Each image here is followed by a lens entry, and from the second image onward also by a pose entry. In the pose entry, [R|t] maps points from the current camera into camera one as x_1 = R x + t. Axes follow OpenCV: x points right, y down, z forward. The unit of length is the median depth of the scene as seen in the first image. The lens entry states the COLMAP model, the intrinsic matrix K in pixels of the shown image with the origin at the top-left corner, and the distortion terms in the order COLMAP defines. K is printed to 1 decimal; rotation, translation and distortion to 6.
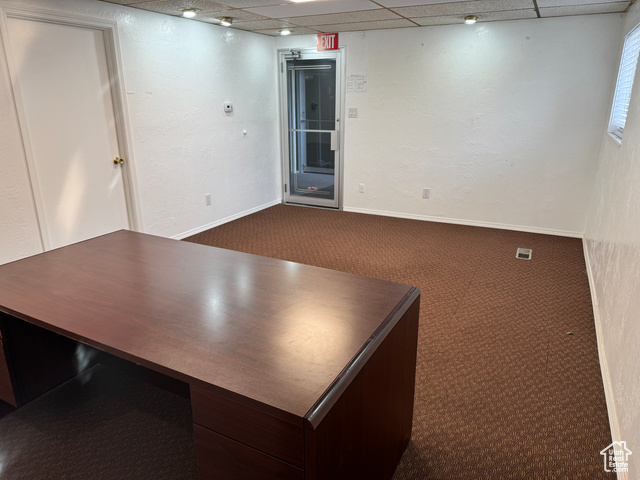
lens RADIAL K [[447.7, 0, 319.3], [0, 447.7, 241.9], [0, 0, 1]] dist [0.070790, -0.089332]
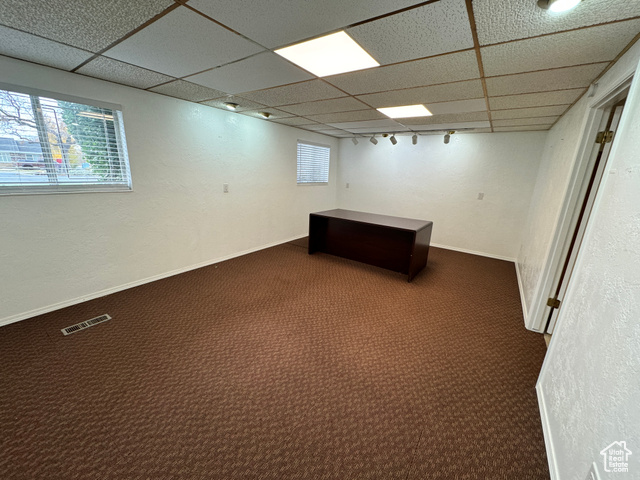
lens RADIAL K [[257.2, 0, 320.0], [0, 257.2, 240.0], [0, 0, 1]] dist [0.001779, 0.000413]
pose [[0.988722, 0.082953, -0.124691, 0.093346], [-0.088673, 0.995215, -0.041038, -0.059096], [0.120690, 0.051632, 0.991347, 0.186444]]
